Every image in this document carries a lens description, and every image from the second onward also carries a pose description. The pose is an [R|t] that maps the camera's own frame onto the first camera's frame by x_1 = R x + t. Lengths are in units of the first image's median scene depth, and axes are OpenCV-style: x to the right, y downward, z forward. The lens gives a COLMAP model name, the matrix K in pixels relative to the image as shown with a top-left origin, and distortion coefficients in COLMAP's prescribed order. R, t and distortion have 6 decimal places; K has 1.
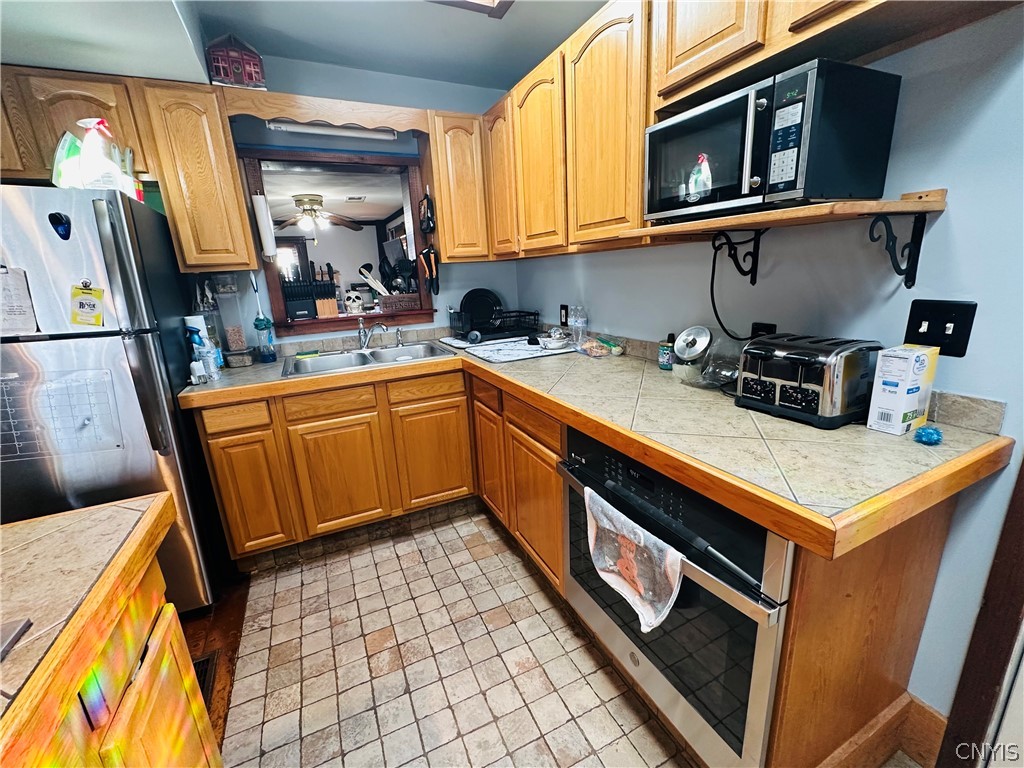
lens RADIAL K [[431.6, 0, 512.0], [0, 431.6, 384.0], [0, 0, 1]] dist [0.000026, 0.000076]
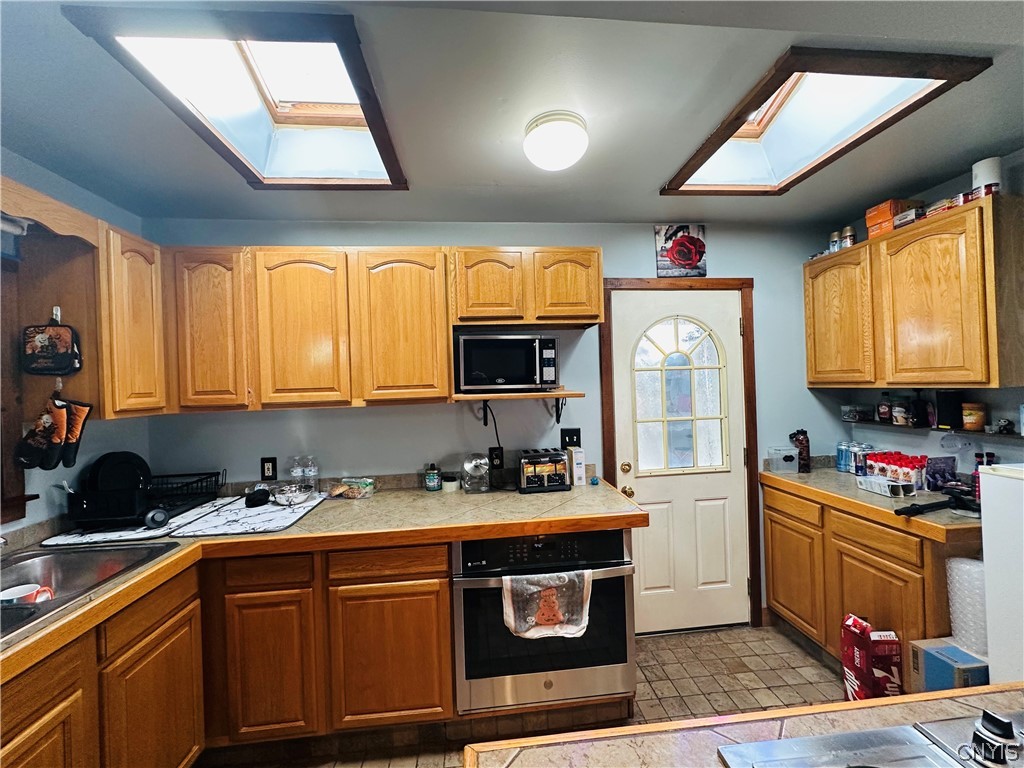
lens RADIAL K [[406.8, 0, 512.0], [0, 406.8, 384.0], [0, 0, 1]] dist [-0.000533, 0.000402]
pose [[0.342540, 0.041813, 0.938572, -0.875981], [0.254261, 0.957603, -0.135456, -0.136199], [-0.904443, 0.285042, 0.317386, 0.327133]]
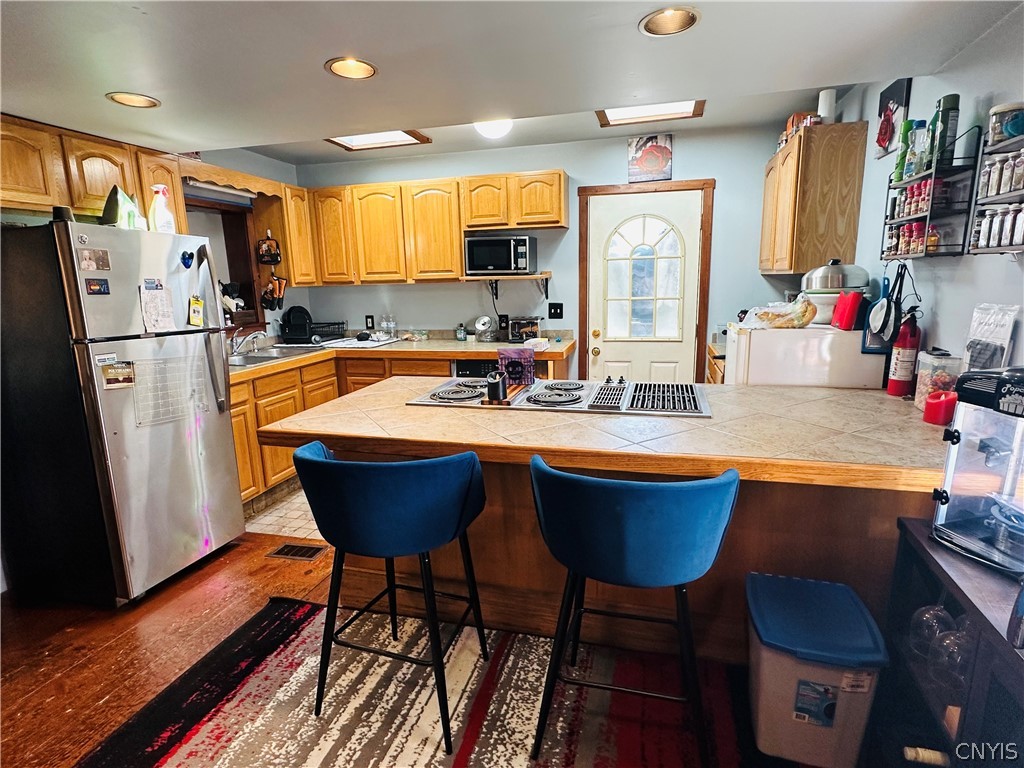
lens RADIAL K [[525.6, 0, 512.0], [0, 525.6, 384.0], [0, 0, 1]] dist [-0.001860, -0.000430]
pose [[0.645670, -0.116483, 0.754680, -1.621074], [0.187191, 0.982286, -0.008539, 0.271852], [-0.740317, 0.146783, 0.656037, -0.917053]]
